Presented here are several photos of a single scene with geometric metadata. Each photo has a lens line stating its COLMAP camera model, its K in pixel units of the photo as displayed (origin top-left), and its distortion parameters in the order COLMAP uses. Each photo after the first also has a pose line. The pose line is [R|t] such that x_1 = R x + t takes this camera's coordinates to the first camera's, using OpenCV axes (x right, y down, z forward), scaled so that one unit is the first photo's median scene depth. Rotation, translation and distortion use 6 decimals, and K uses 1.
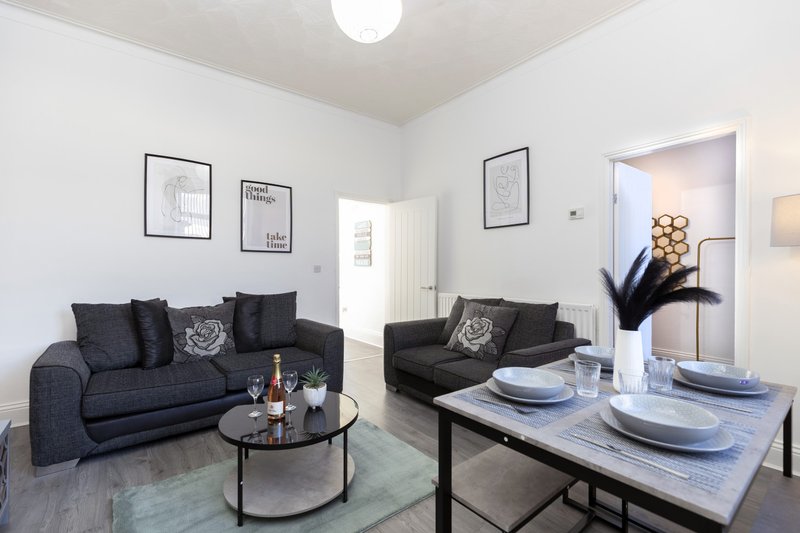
lens RADIAL K [[362.7, 0, 402.2], [0, 362.7, 268.9], [0, 0, 1]] dist [-0.004105, -0.000540]
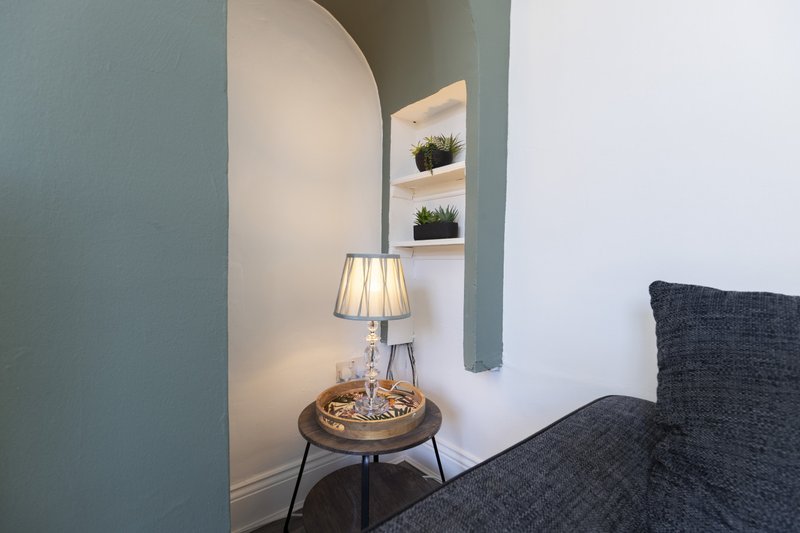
lens RADIAL K [[362.7, 0, 400.4], [0, 362.7, 260.7], [0, 0, 1]] dist [-0.004105, -0.000540]
pose [[0.027293, 0.011816, -0.999558, -0.552681], [-0.010427, 0.999879, 0.011535, 0.068573], [0.999573, 0.010107, 0.027413, 0.693152]]
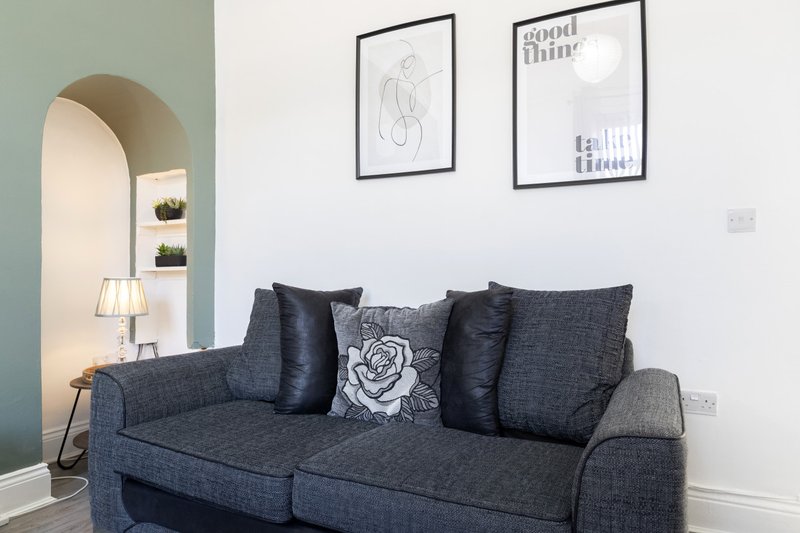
lens RADIAL K [[519.8, 0, 400.1], [0, 519.8, 271.2], [0, 0, 1]] dist [-0.000220, -0.001728]
pose [[0.422096, -0.007921, -0.906517, 0.068488], [0.003036, 0.999969, -0.007324, 0.062960], [0.906546, 0.000340, 0.422106, 0.730184]]
